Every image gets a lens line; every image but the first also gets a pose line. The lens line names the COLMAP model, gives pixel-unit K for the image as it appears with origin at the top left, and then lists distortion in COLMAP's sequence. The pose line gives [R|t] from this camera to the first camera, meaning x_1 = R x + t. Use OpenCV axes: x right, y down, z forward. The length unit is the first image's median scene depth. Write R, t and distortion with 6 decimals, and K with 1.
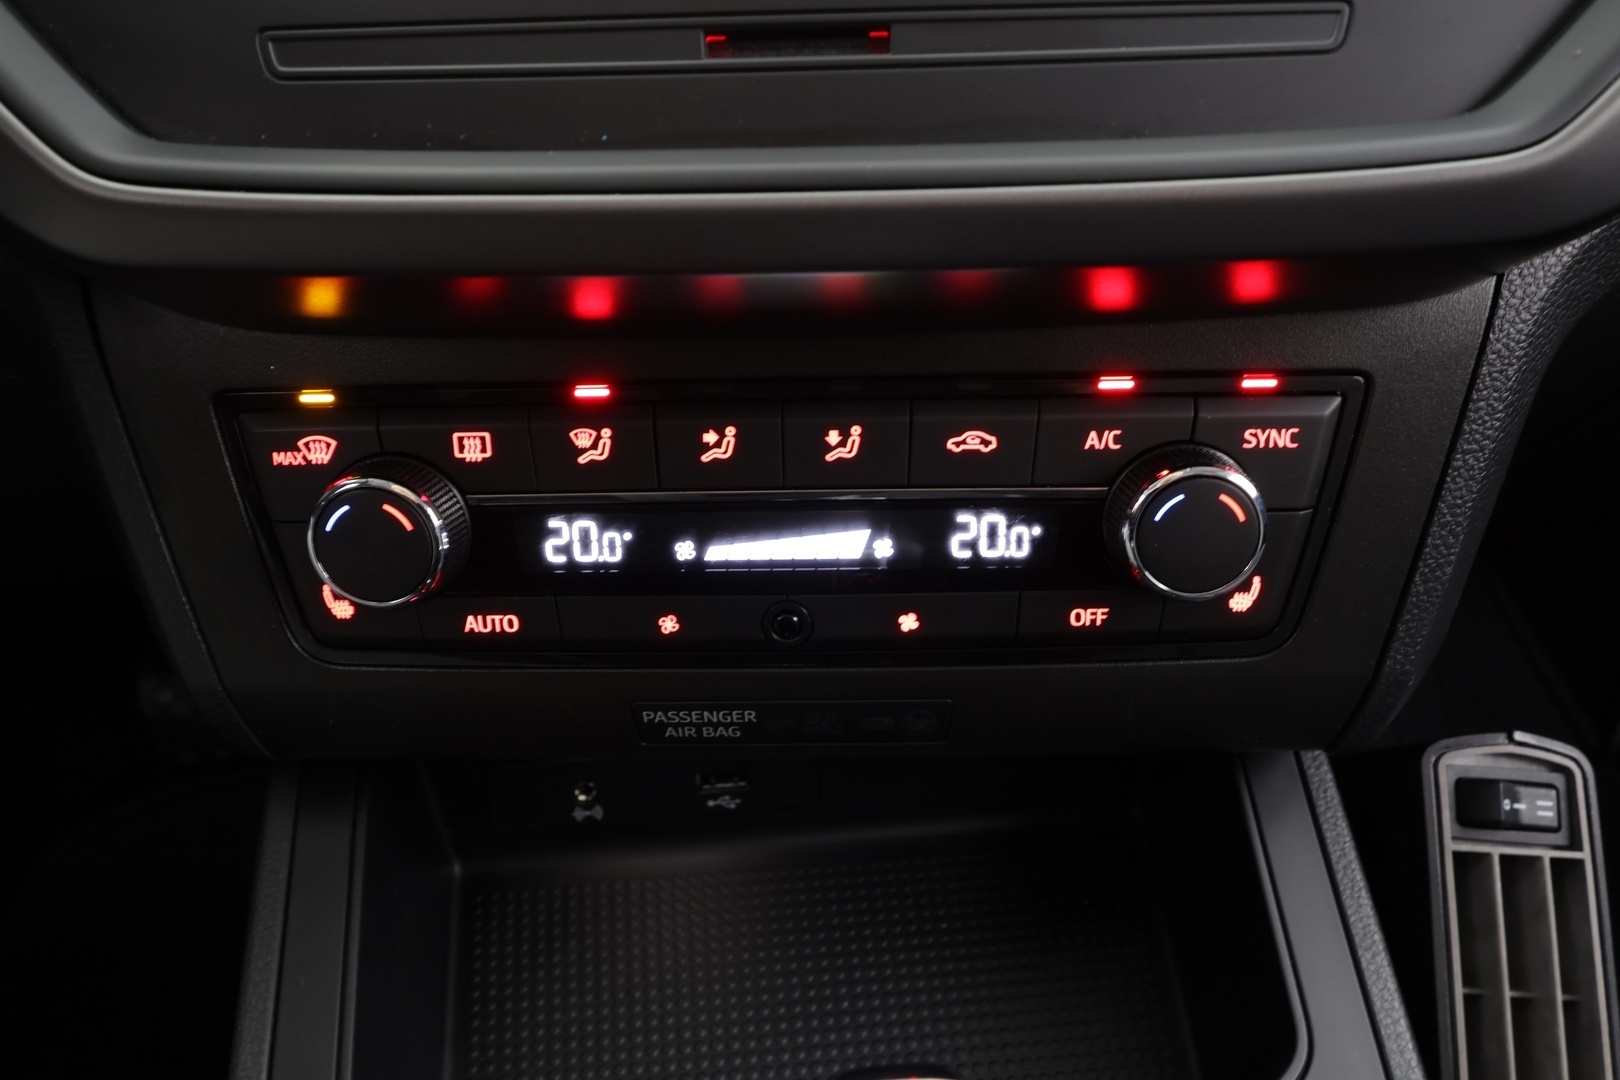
lens RADIAL K [[1089.8, 0, 821.9], [0, 1089.8, 549.4], [0, 0, 1]] dist [0.018450, 0.001793]
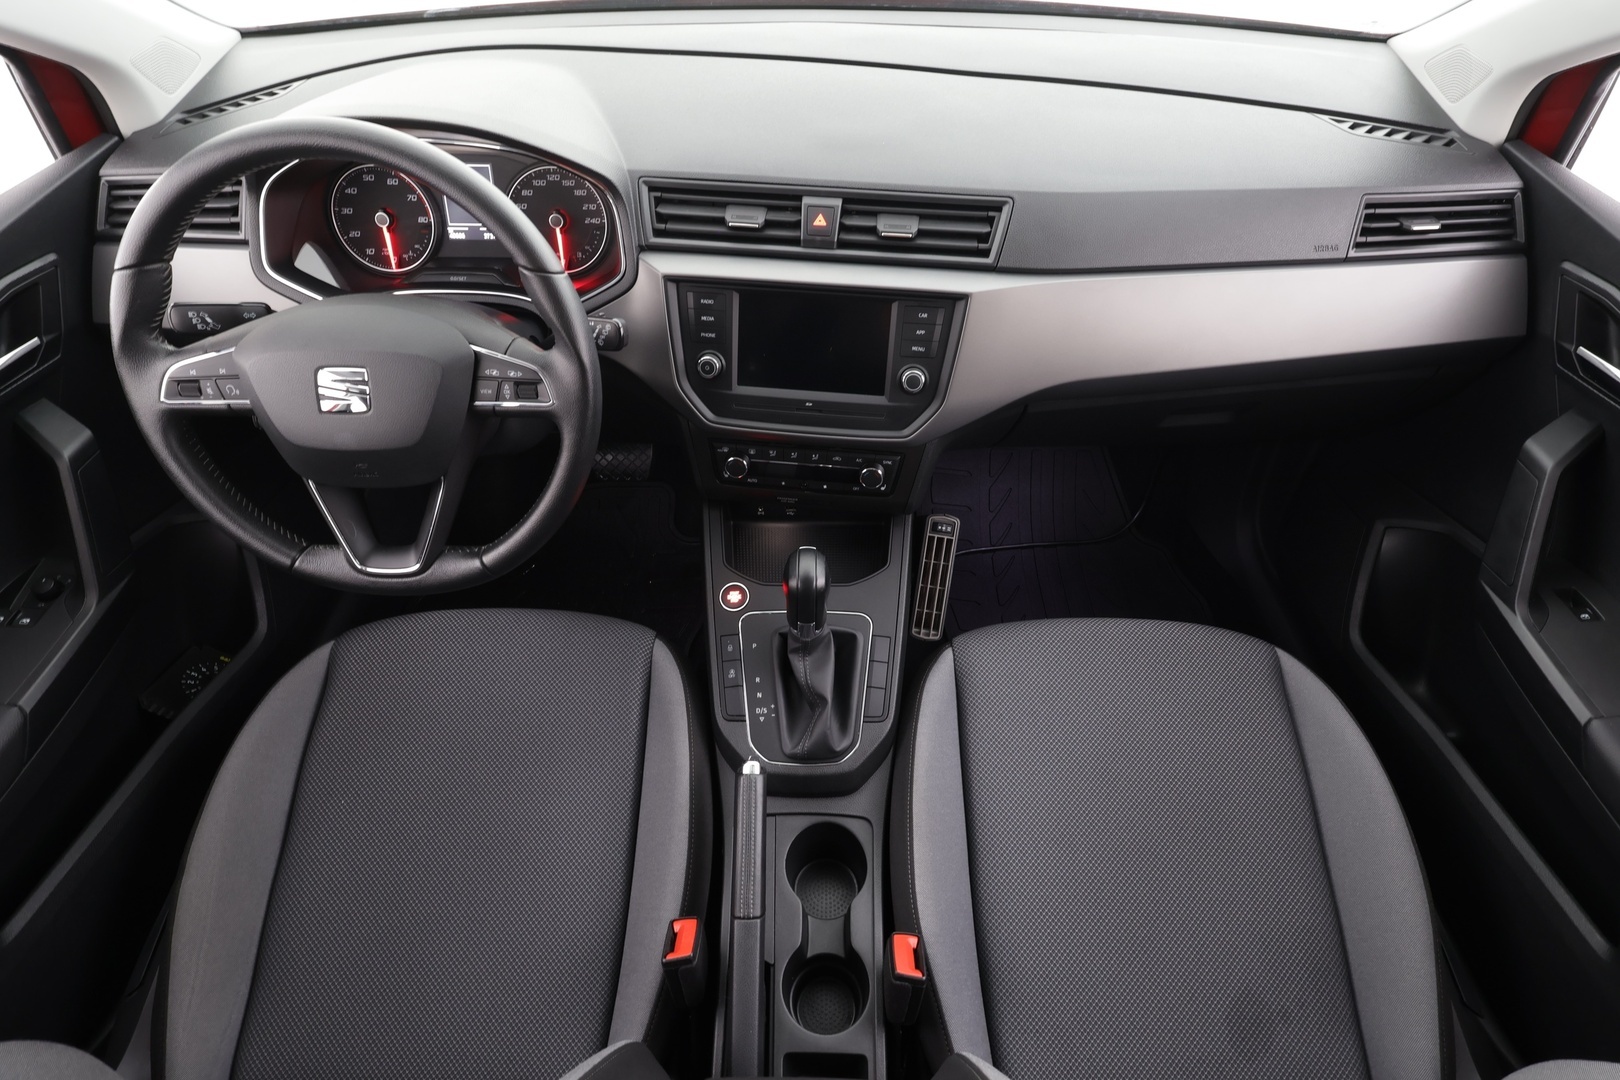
lens RADIAL K [[852.7, 0, 821.2], [0, 852.7, 542.2], [0, 0, 1]] dist [-0.000154, 0.000377]
pose [[0.994902, 0.090832, -0.043819, 0.247486], [-0.075847, 0.960291, 0.268495, -0.750720], [0.066467, -0.263802, 0.962284, -2.971236]]
